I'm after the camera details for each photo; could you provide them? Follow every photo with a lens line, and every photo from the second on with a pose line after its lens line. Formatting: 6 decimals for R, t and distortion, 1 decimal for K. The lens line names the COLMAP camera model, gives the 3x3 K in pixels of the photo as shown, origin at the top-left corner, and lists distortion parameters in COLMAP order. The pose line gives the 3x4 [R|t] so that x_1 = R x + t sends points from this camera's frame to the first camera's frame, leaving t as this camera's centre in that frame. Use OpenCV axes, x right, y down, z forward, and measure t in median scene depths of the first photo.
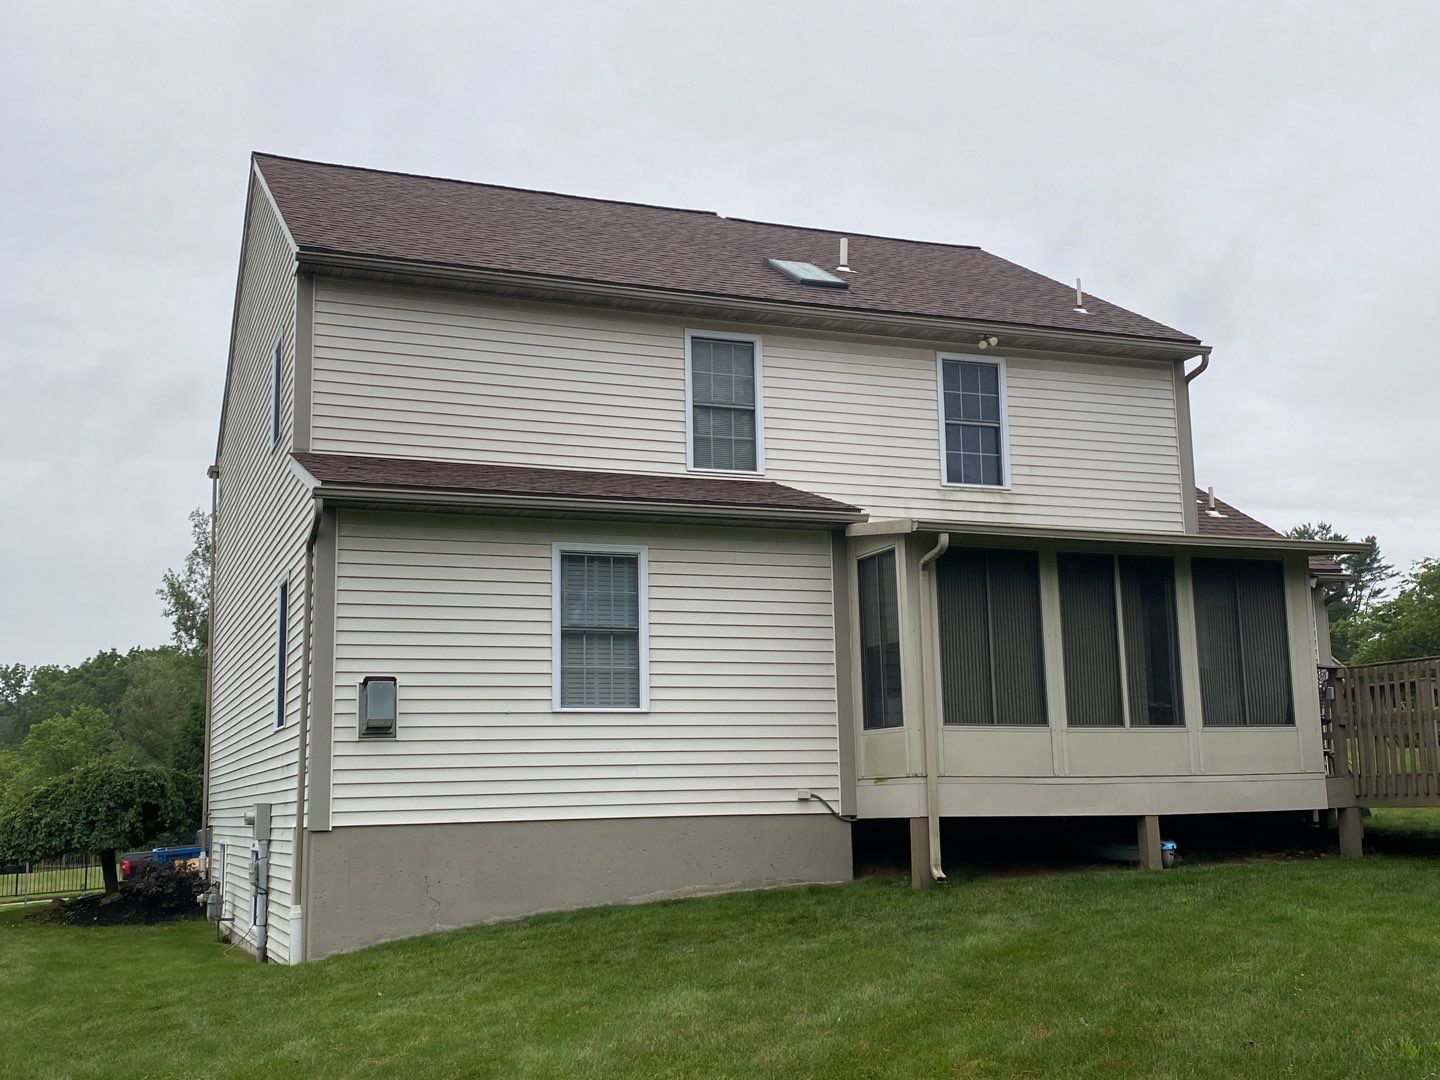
lens RADIAL K [[1599.8, 0, 720.6], [0, 1599.8, 539.6], [0, 0, 1]] dist [0.110551, 0.000000]
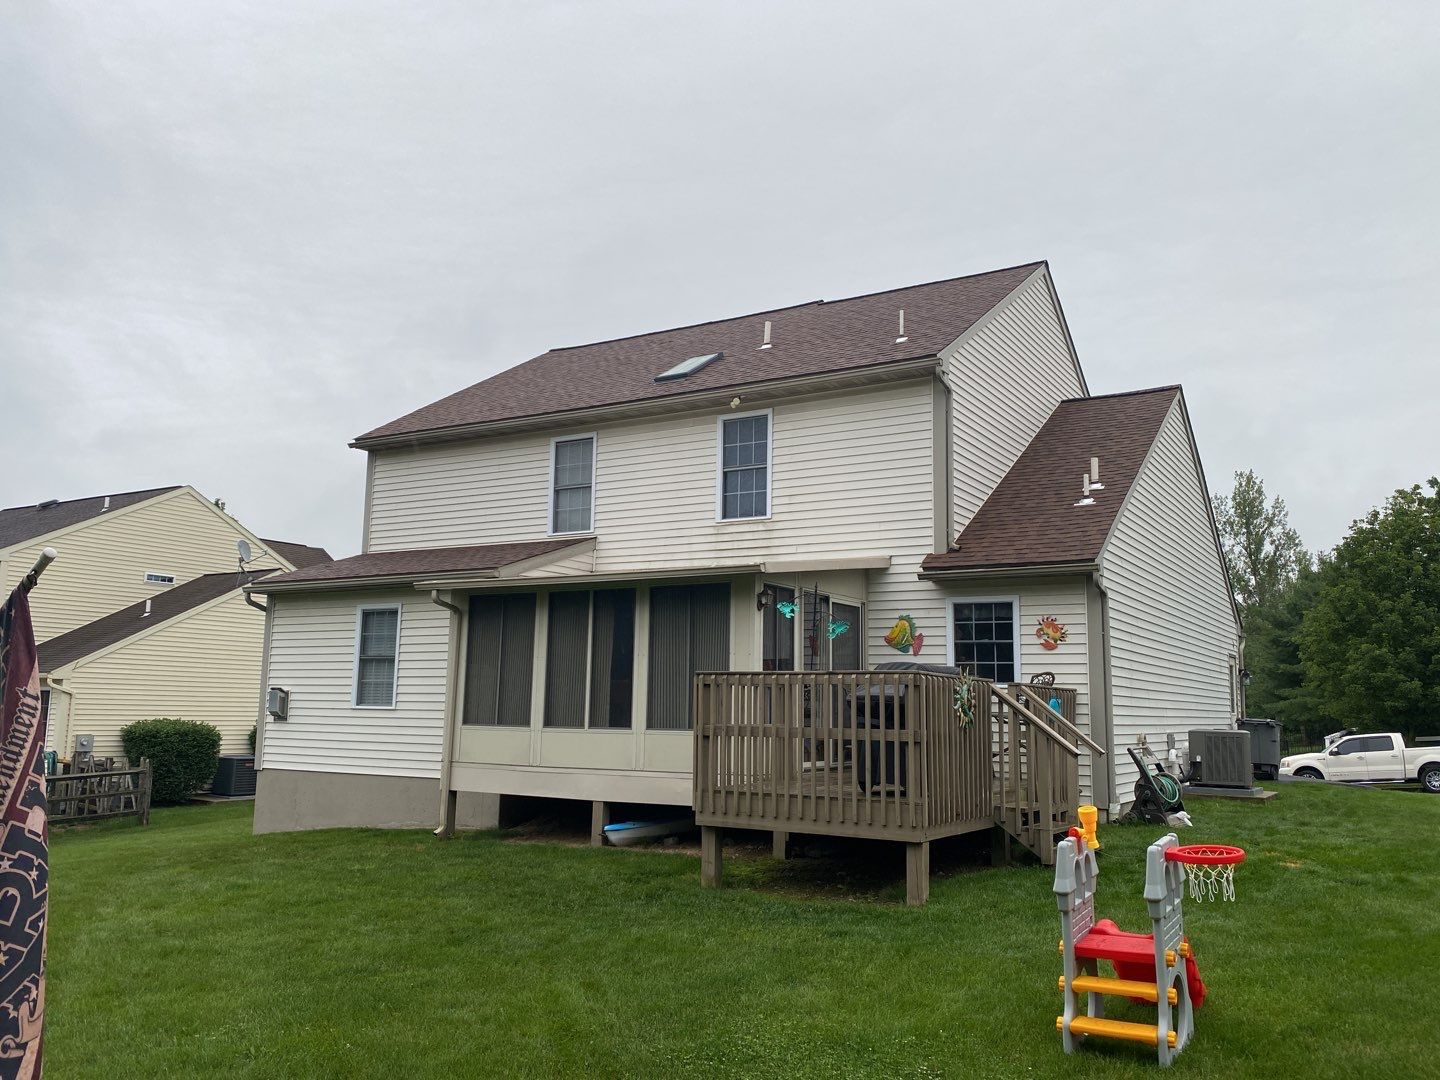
lens RADIAL K [[1179.3, 0, 720.5], [0, 1179.3, 536.4], [0, 0, 1]] dist [0.083416, -0.000137]
pose [[0.604664, -0.083854, -0.792054, 1.036642], [0.102721, 0.994348, -0.026852, 0.002699], [0.789829, -0.065124, 0.609860, 0.520615]]
